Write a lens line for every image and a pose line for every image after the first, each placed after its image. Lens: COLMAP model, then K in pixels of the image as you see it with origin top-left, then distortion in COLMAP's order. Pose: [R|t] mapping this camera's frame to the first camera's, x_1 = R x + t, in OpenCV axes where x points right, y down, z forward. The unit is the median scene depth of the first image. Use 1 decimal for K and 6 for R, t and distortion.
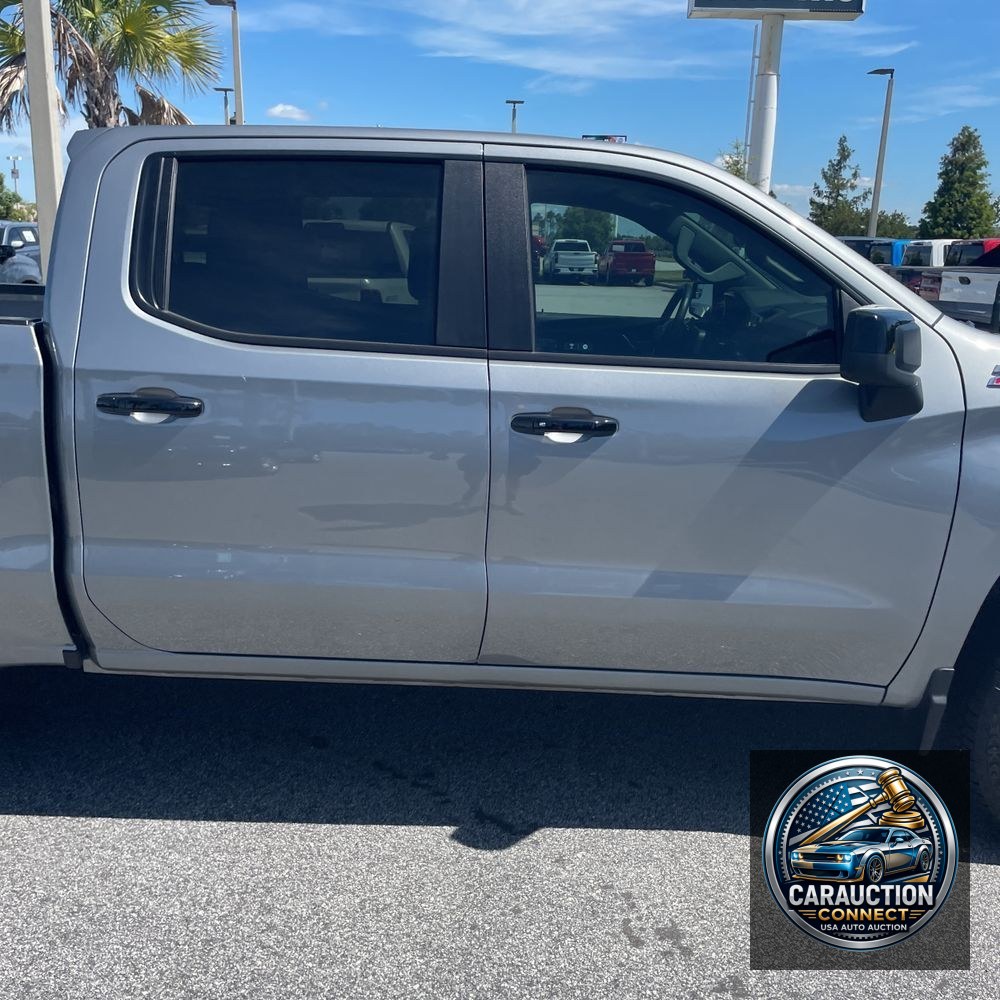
lens RADIAL K [[1007.1, 0, 488.1], [0, 1007.1, 517.5], [0, 0, 1]] dist [0.059114, -0.083832]
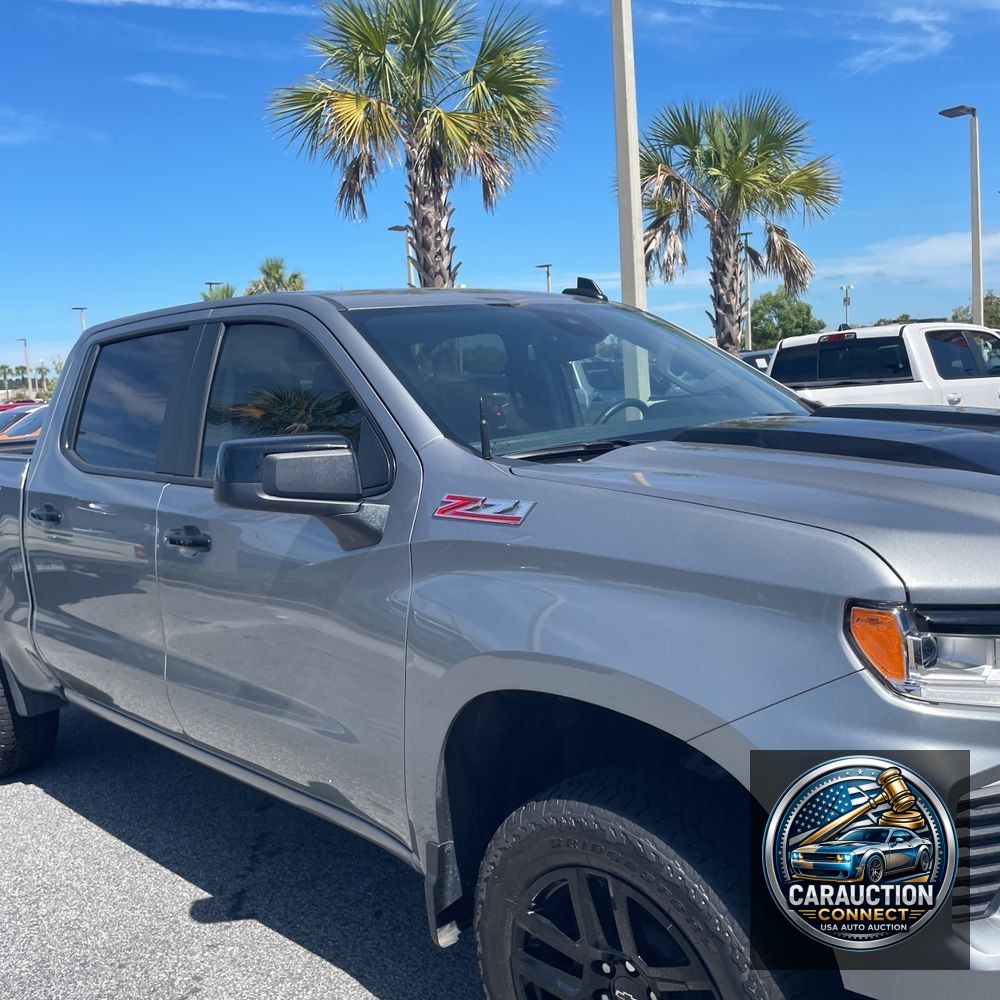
lens RADIAL K [[1006.0, 0, 504.8], [0, 1006.0, 497.5], [0, 0, 1]] dist [0.081683, -0.115168]
pose [[0.724973, 0.006024, -0.688751, 0.218663], [-0.093860, 0.991498, -0.090124, -0.013594], [0.682352, 0.129983, 0.719374, 0.078166]]
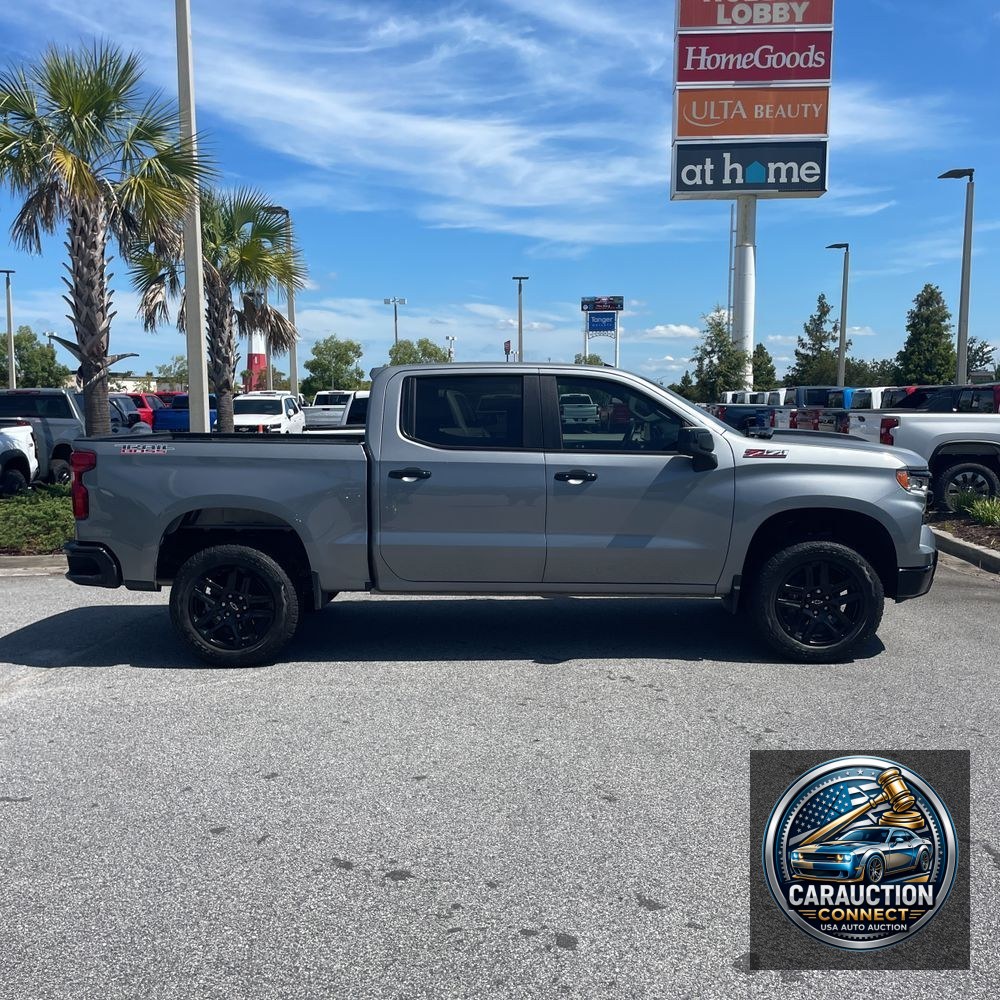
lens RADIAL K [[997.3, 0, 503.3], [0, 997.3, 521.6], [0, 0, 1]] dist [0.078384, -0.119090]
pose [[0.999568, -0.029043, 0.004396, -0.022559], [0.029373, 0.989504, -0.141490, 0.069743], [-0.000240, 0.141558, 0.989930, -0.275842]]
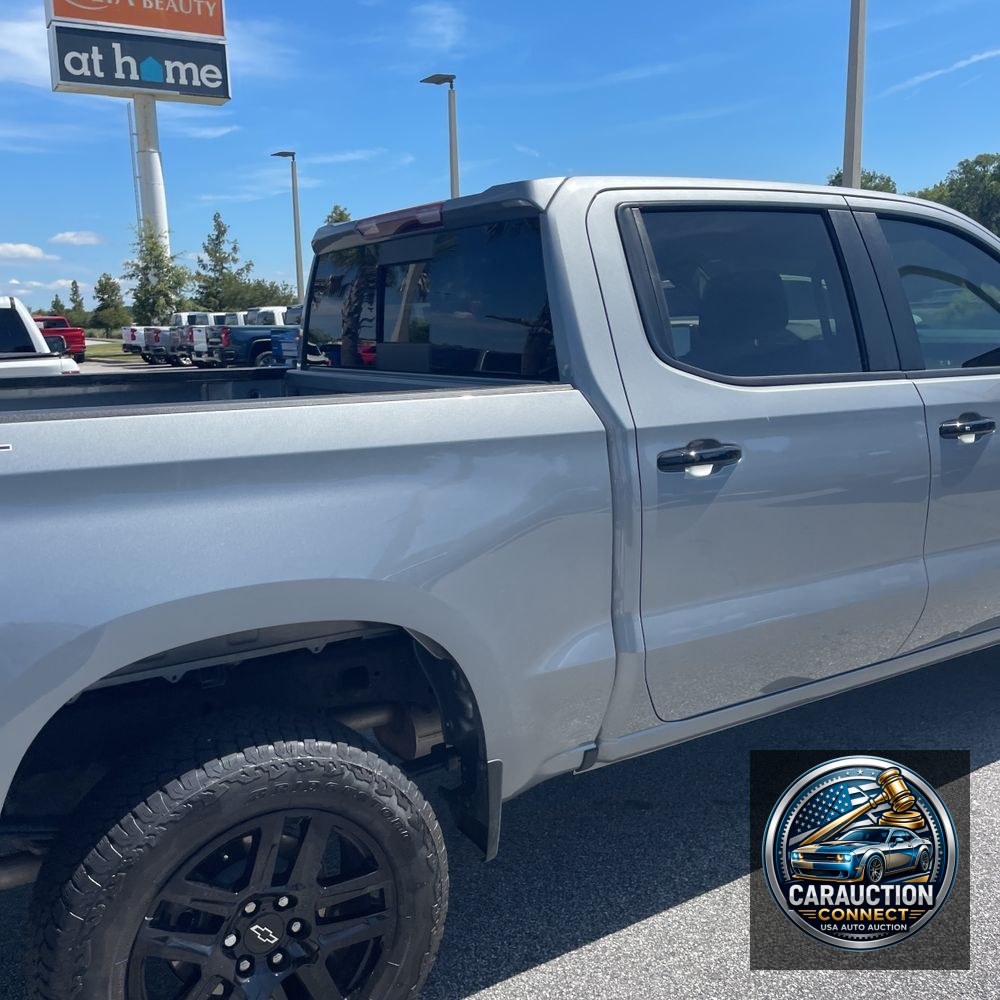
lens RADIAL K [[1006.0, 0, 504.8], [0, 1006.0, 497.5], [0, 0, 1]] dist [0.081683, -0.115168]
pose [[0.824012, -0.147071, 0.547151, -0.198112], [0.193388, 0.980733, -0.027628, -0.016323], [-0.532546, 0.128578, 0.836578, 0.058064]]
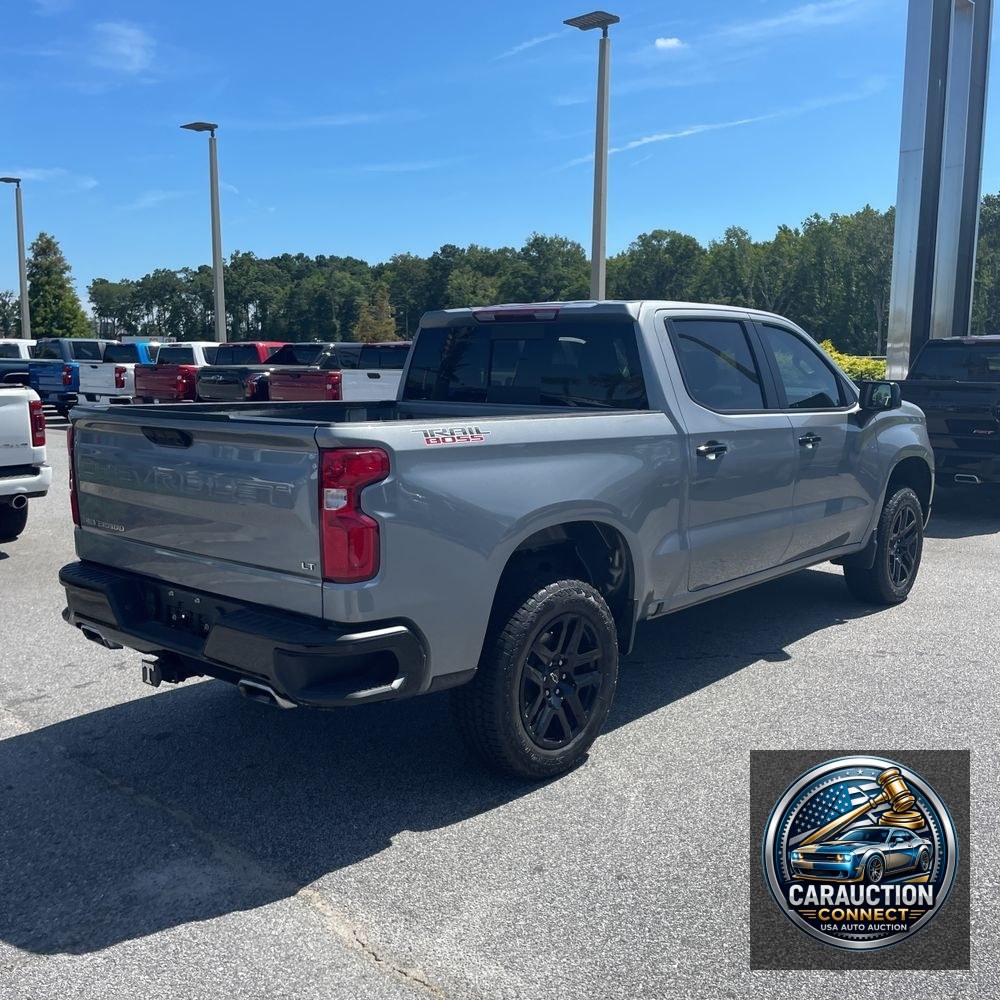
lens RADIAL K [[999.5, 0, 513.4], [0, 999.5, 519.9], [0, 0, 1]] dist [0.054579, -0.032822]
pose [[0.628726, -0.143184, 0.764331, -0.388400], [0.209296, 0.977790, 0.011009, -0.016154], [-0.748932, 0.153050, 0.644730, 0.019219]]
